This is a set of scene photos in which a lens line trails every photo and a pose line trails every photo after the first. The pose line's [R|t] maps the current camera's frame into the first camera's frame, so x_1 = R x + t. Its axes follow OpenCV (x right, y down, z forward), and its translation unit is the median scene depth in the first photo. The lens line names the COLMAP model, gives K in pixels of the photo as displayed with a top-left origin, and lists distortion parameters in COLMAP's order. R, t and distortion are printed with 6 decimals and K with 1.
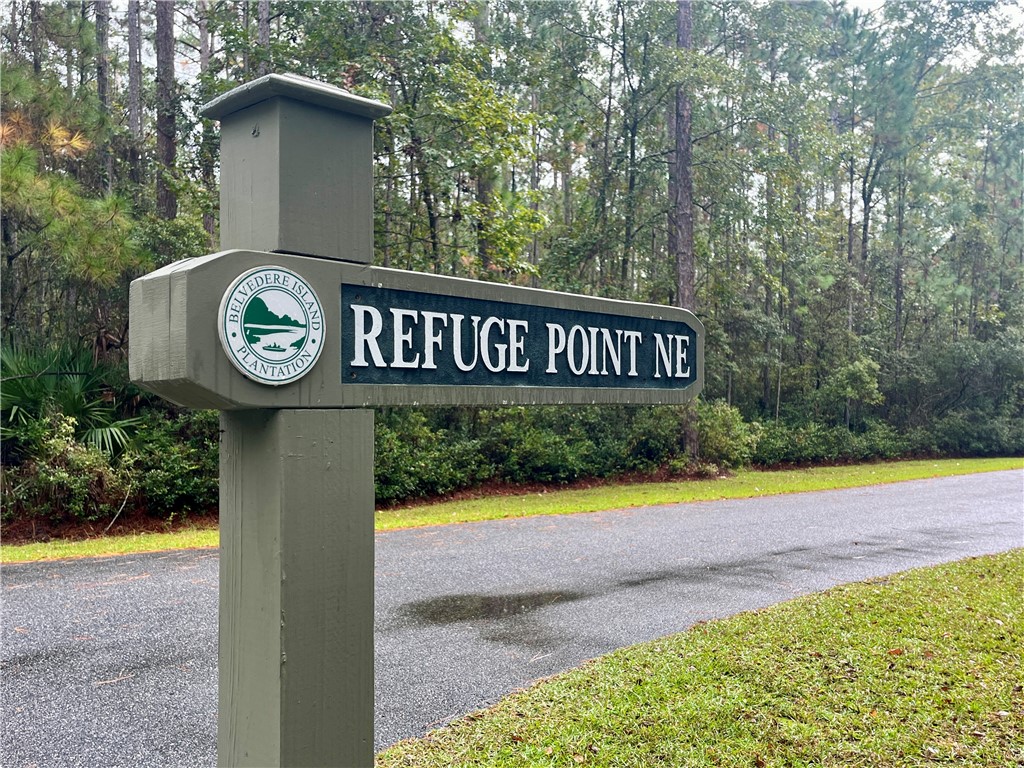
lens RADIAL K [[869.4, 0, 512.0], [0, 869.4, 384.0], [0, 0, 1]] dist [-0.006185, -0.002386]
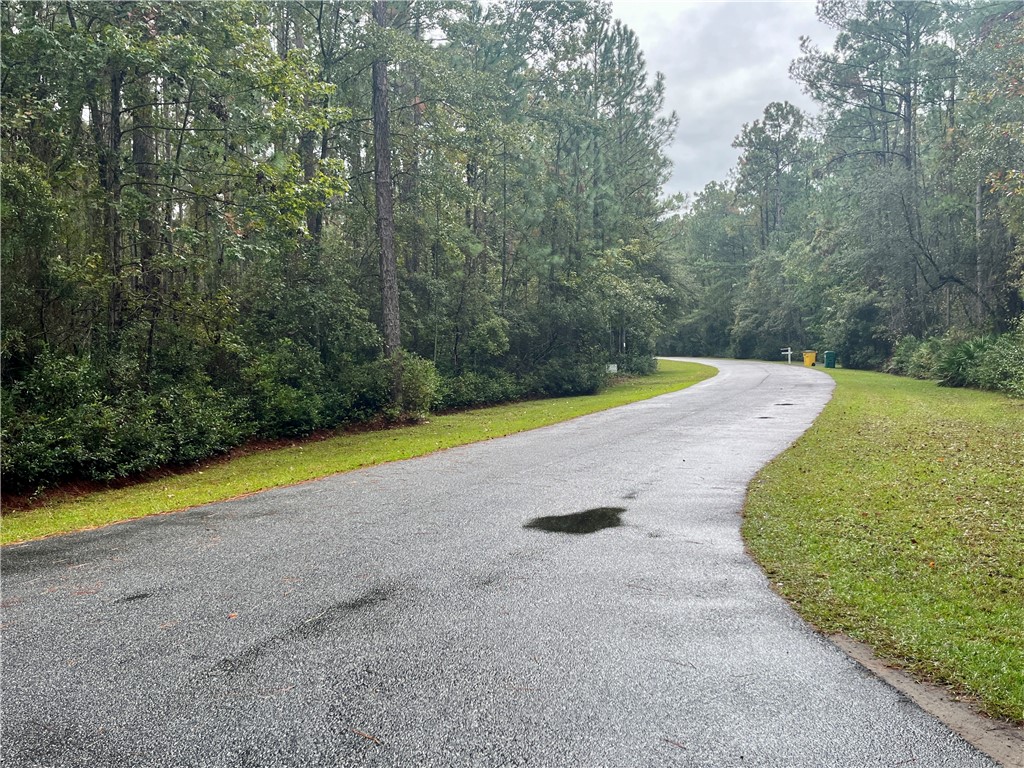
lens RADIAL K [[869.4, 0, 512.0], [0, 869.4, 384.0], [0, 0, 1]] dist [-0.006185, -0.002386]
pose [[0.856808, -0.031814, 0.514654, -0.229246], [0.001886, 0.998282, 0.058570, -0.007990], [-0.515633, -0.049213, 0.855395, -0.020053]]
